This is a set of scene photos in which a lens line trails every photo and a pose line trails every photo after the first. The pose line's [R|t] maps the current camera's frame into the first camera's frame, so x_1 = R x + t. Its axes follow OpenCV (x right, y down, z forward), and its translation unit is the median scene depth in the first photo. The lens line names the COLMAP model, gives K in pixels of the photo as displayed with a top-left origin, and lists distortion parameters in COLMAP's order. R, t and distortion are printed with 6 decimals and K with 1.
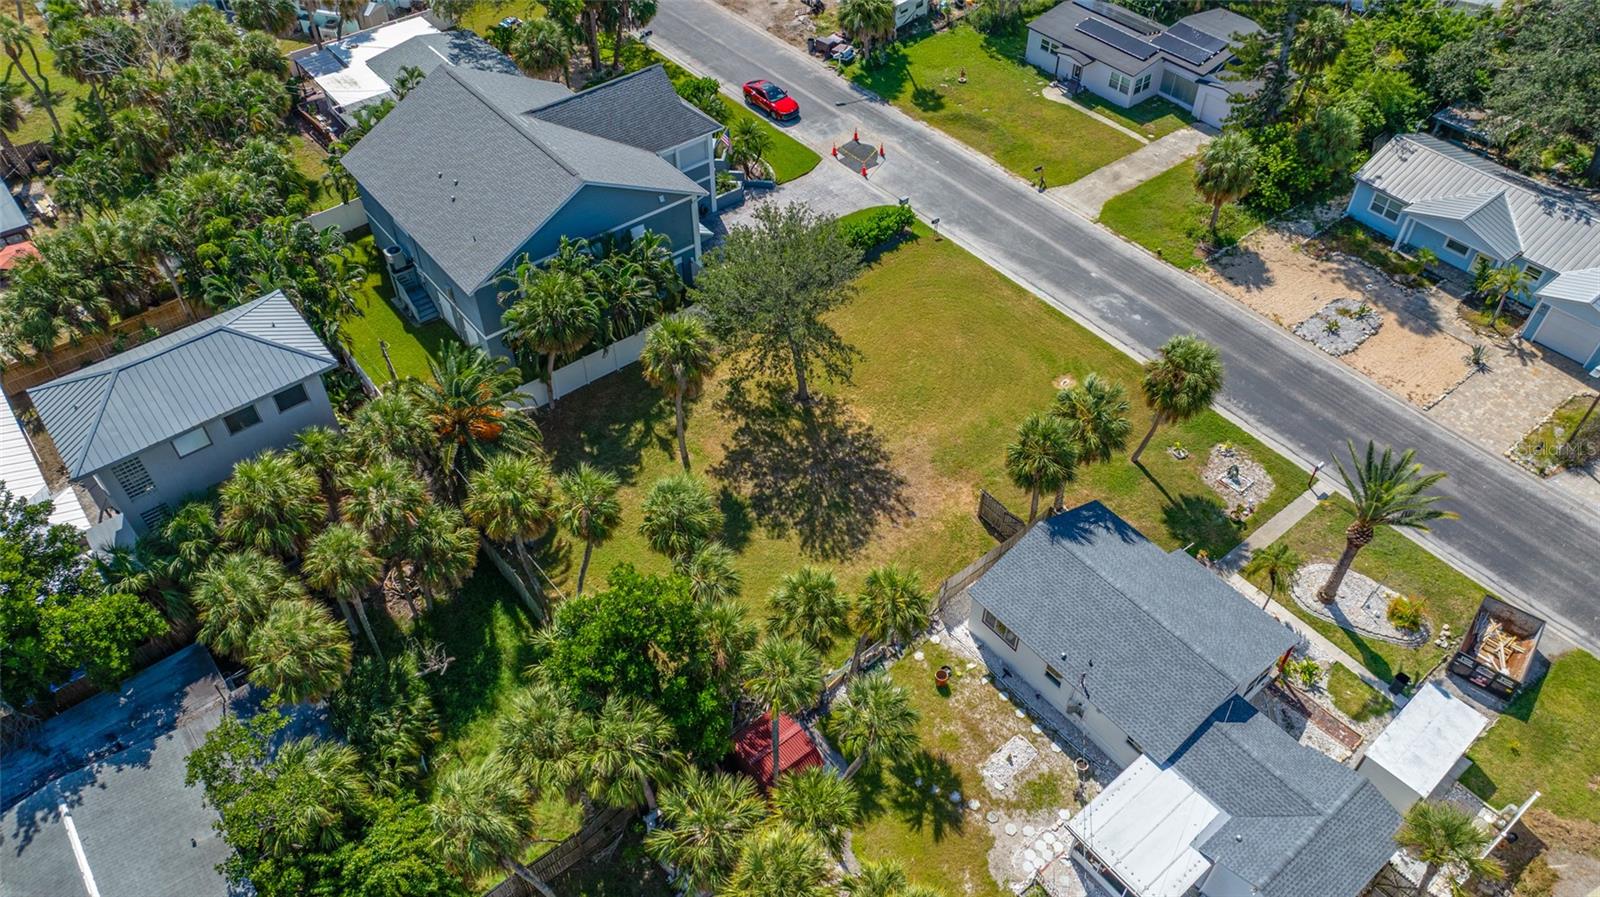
lens RADIAL K [[1122.1, 0, 800.0], [0, 1122.1, 448.5], [0, 0, 1]] dist [-0.020801, 0.001394]
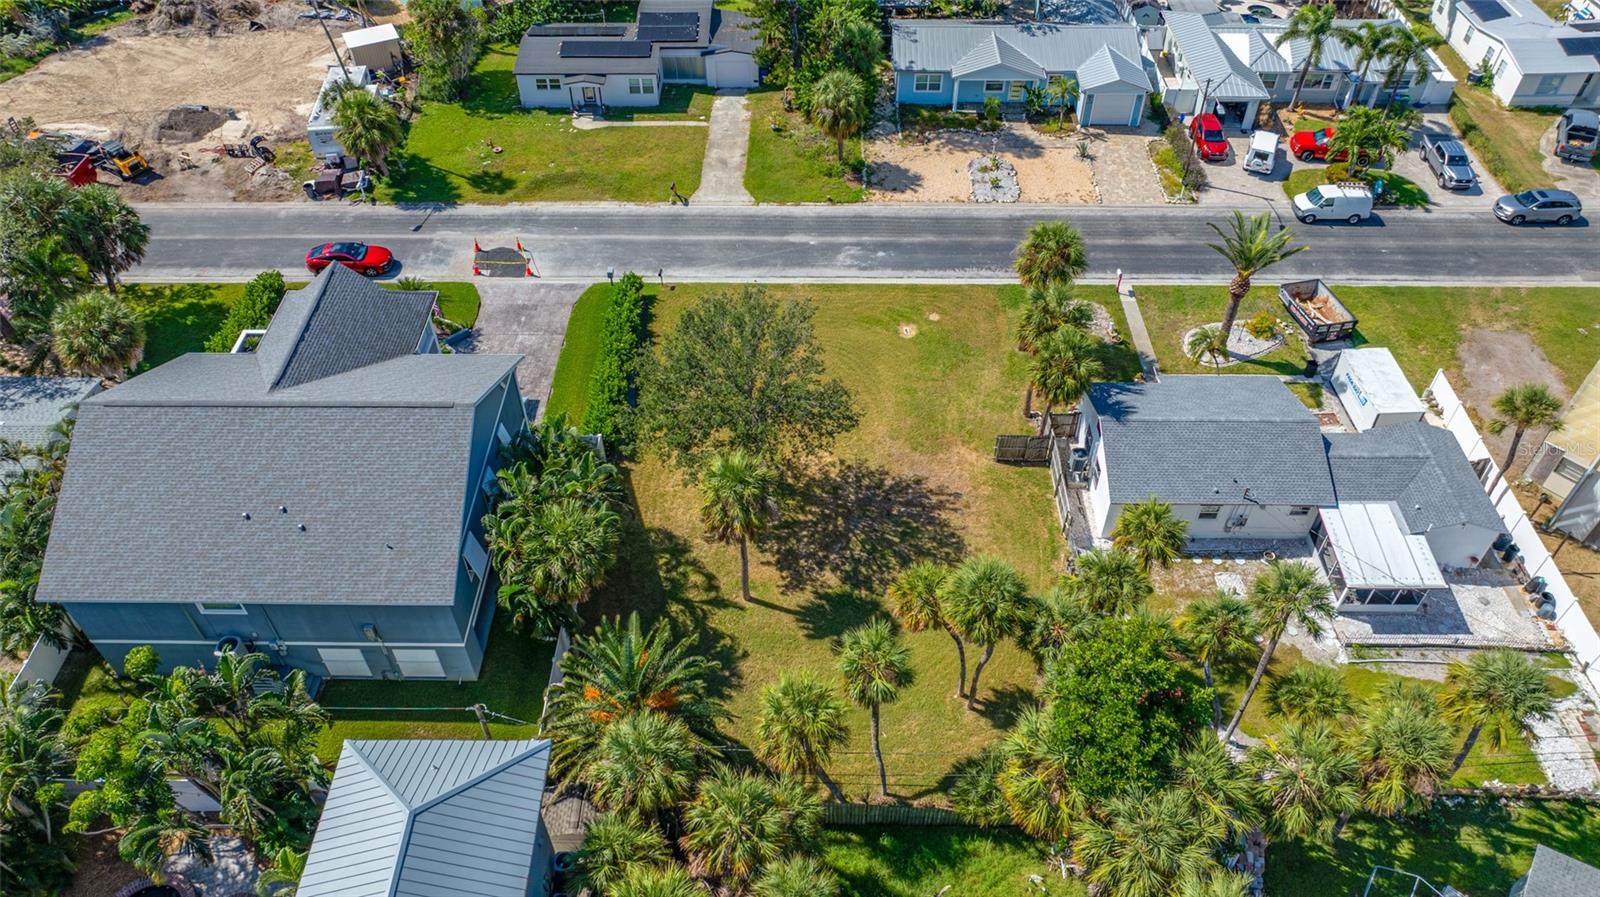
lens RADIAL K [[1122.1, 0, 800.0], [0, 1122.1, 448.5], [0, 0, 1]] dist [-0.020801, 0.001394]
pose [[0.635599, -0.547584, 0.544211, -0.411100], [0.552198, 0.815093, 0.175216, -0.184810], [-0.539528, 0.189145, 0.820447, 0.182240]]
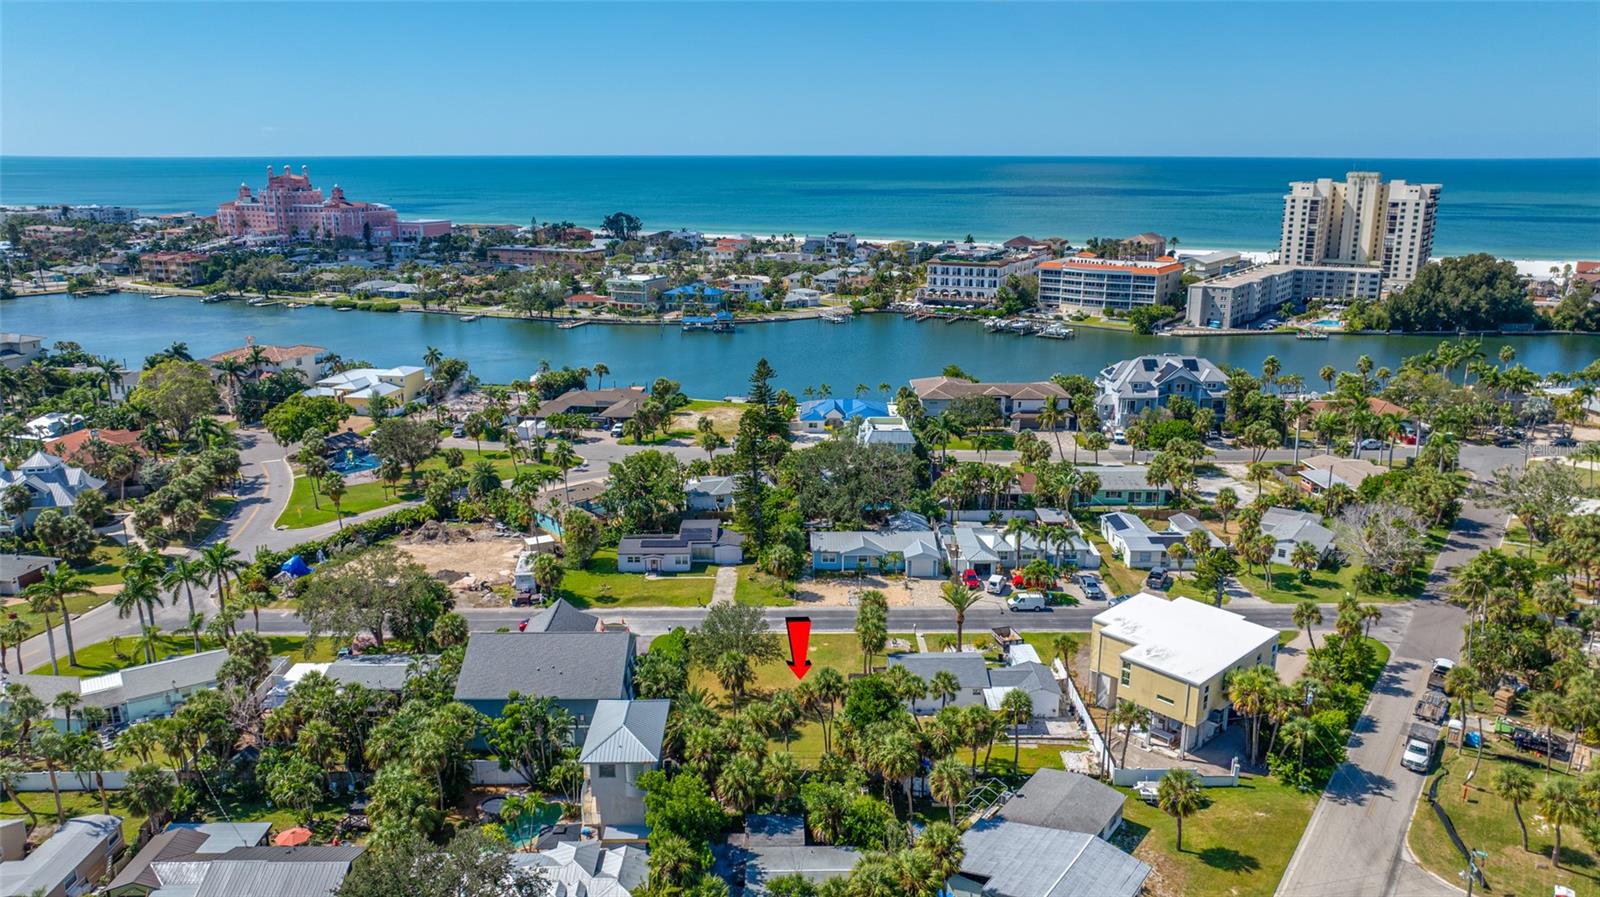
lens RADIAL K [[1122.1, 0, 800.0], [0, 1122.1, 448.5], [0, 0, 1]] dist [-0.020801, 0.001394]
pose [[0.620824, -0.200020, 0.758004, -1.214762], [0.559740, 0.790071, -0.249960, 0.148270], [-0.548880, 0.579466, 0.602454, -0.484508]]
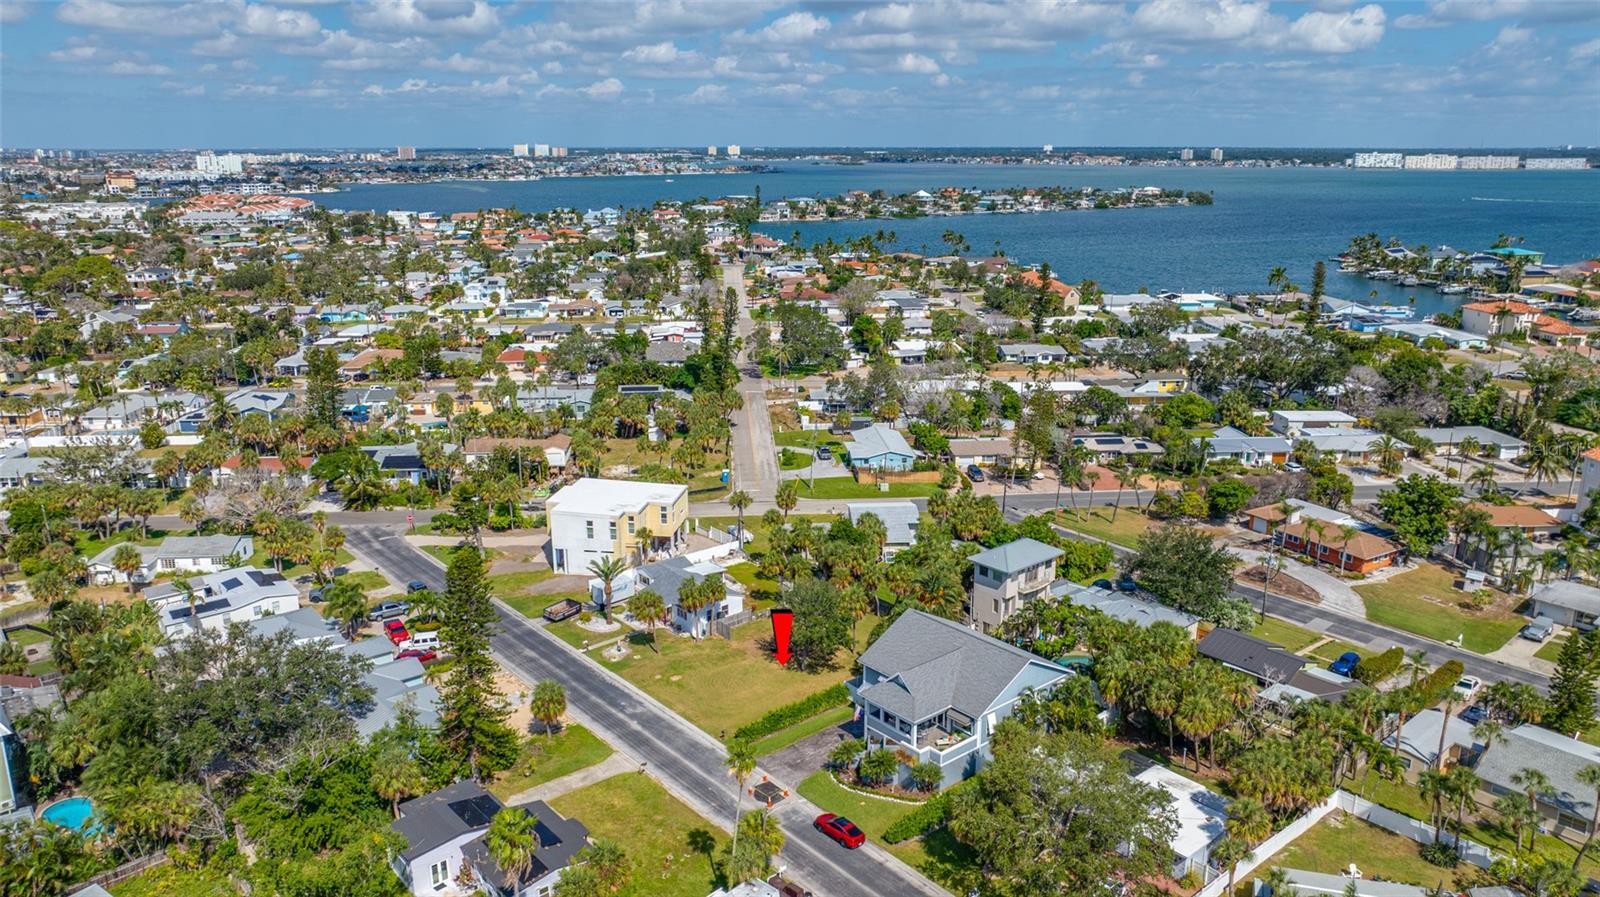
lens RADIAL K [[1122.1, 0, 800.0], [0, 1122.1, 448.5], [0, 0, 1]] dist [-0.020801, 0.001394]
pose [[-0.999687, 0.010601, -0.022670, 0.040829], [-0.014656, 0.486240, 0.873703, -1.823250], [0.020285, 0.873761, -0.485932, 1.446680]]
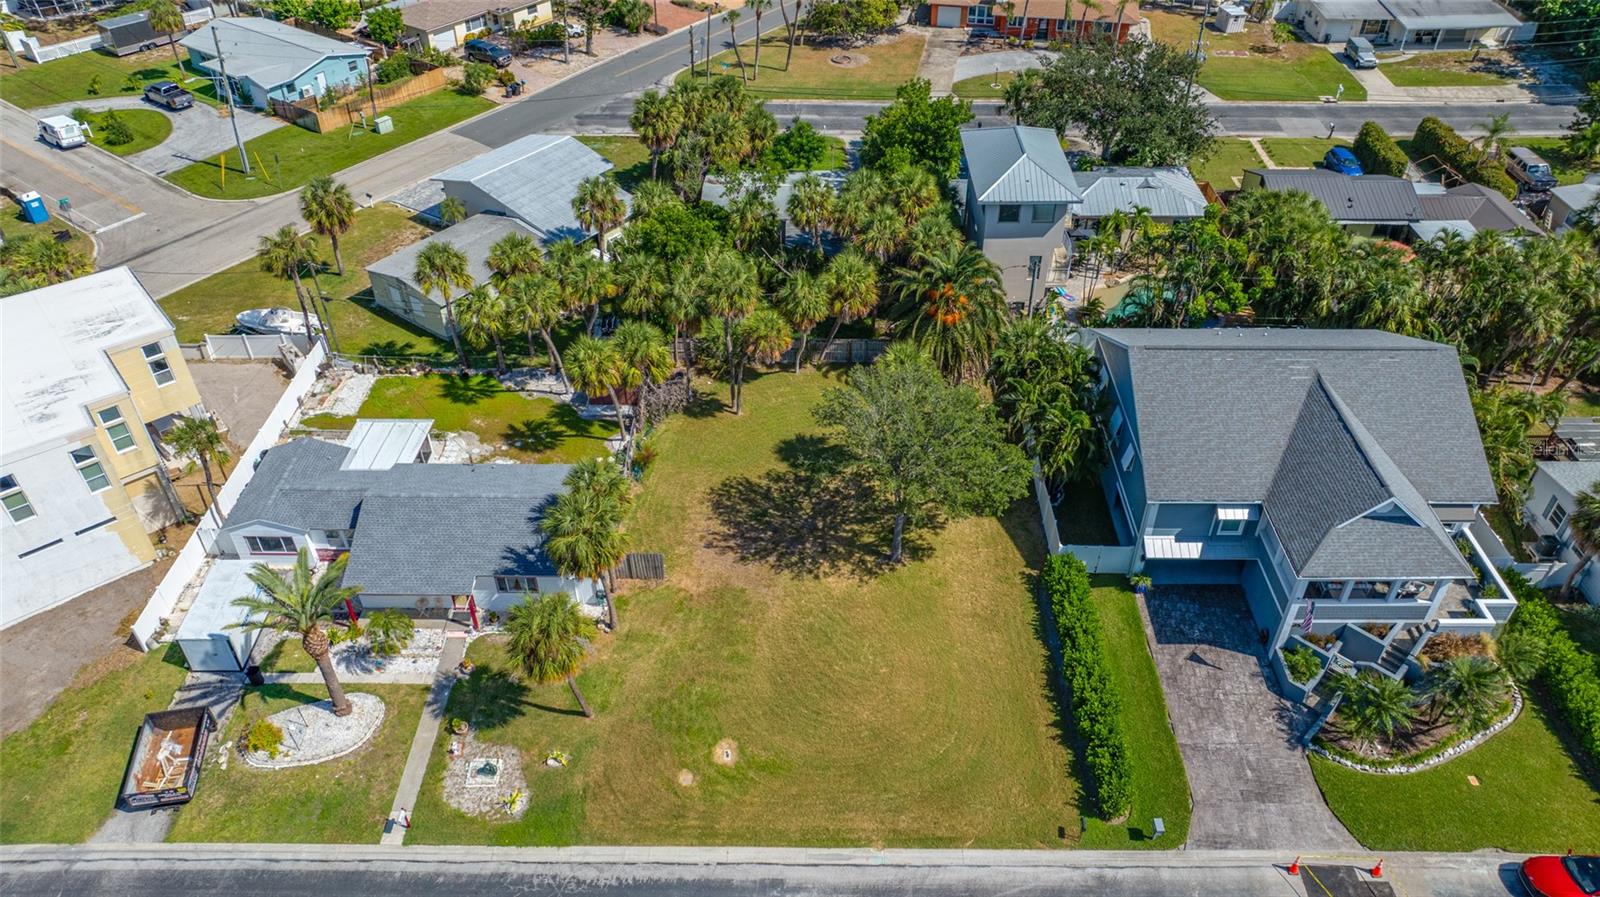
lens RADIAL K [[1122.1, 0, 800.0], [0, 1122.1, 448.5], [0, 0, 1]] dist [-0.020801, 0.001394]
pose [[-0.636891, 0.484368, -0.599798, 0.507797], [-0.549028, 0.261223, 0.793933, -0.685292], [0.541237, 0.834955, 0.099561, 0.677492]]
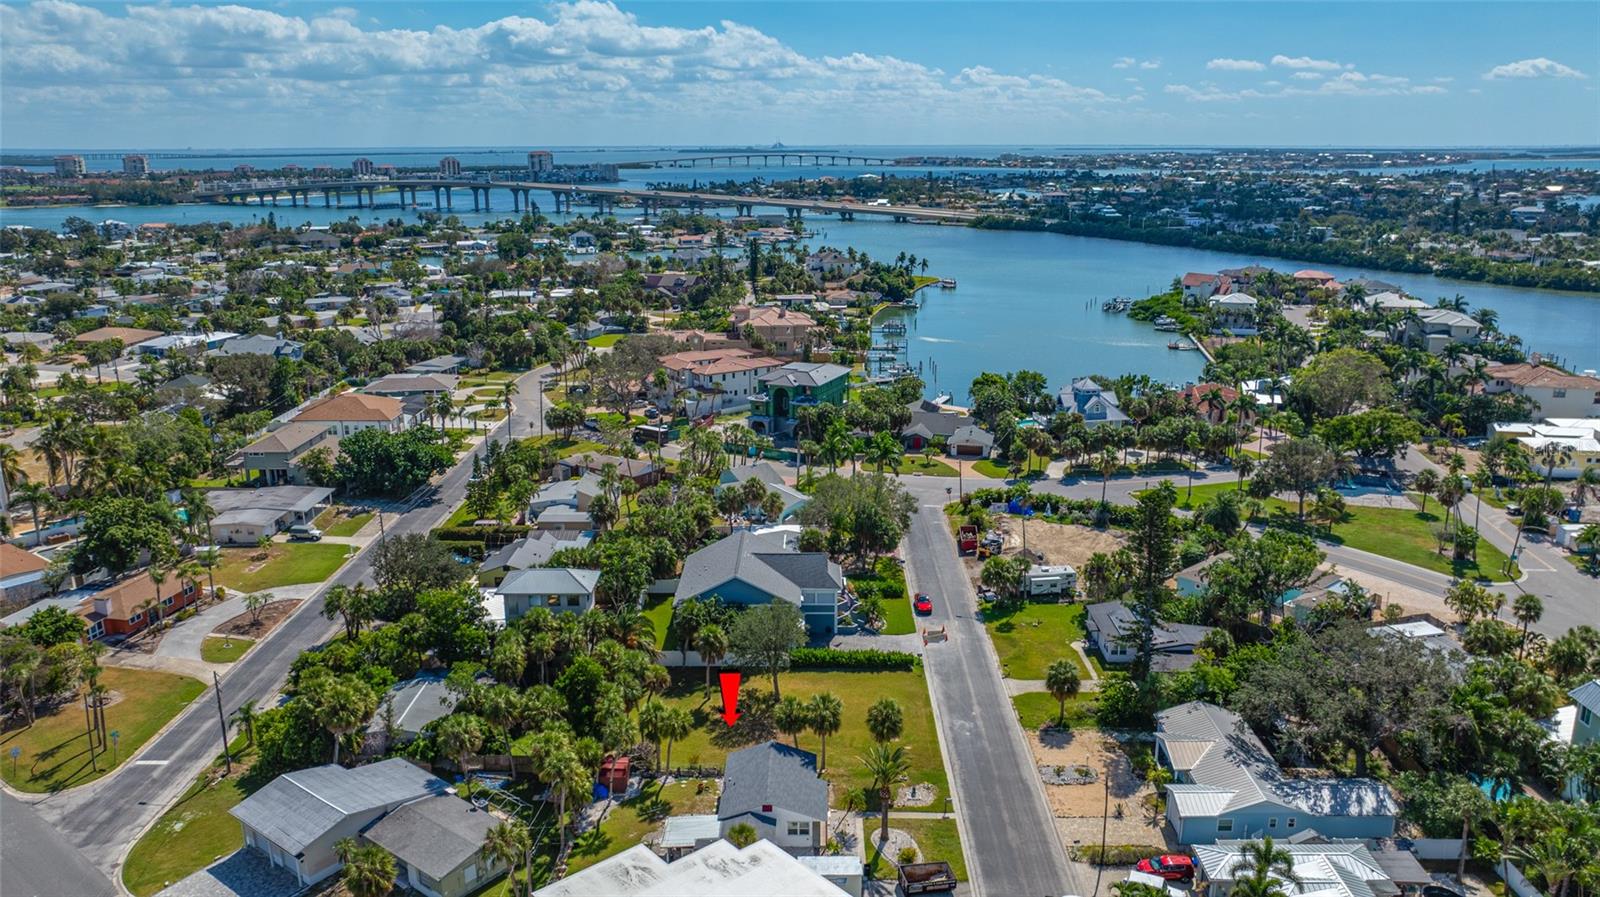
lens RADIAL K [[1122.1, 0, 800.0], [0, 1122.1, 448.5], [0, 0, 1]] dist [-0.020801, 0.001394]
pose [[0.770938, 0.164431, -0.615319, 1.033767], [-0.454372, 0.818991, -0.350429, 0.233568], [0.446319, 0.549742, 0.706104, -0.555868]]
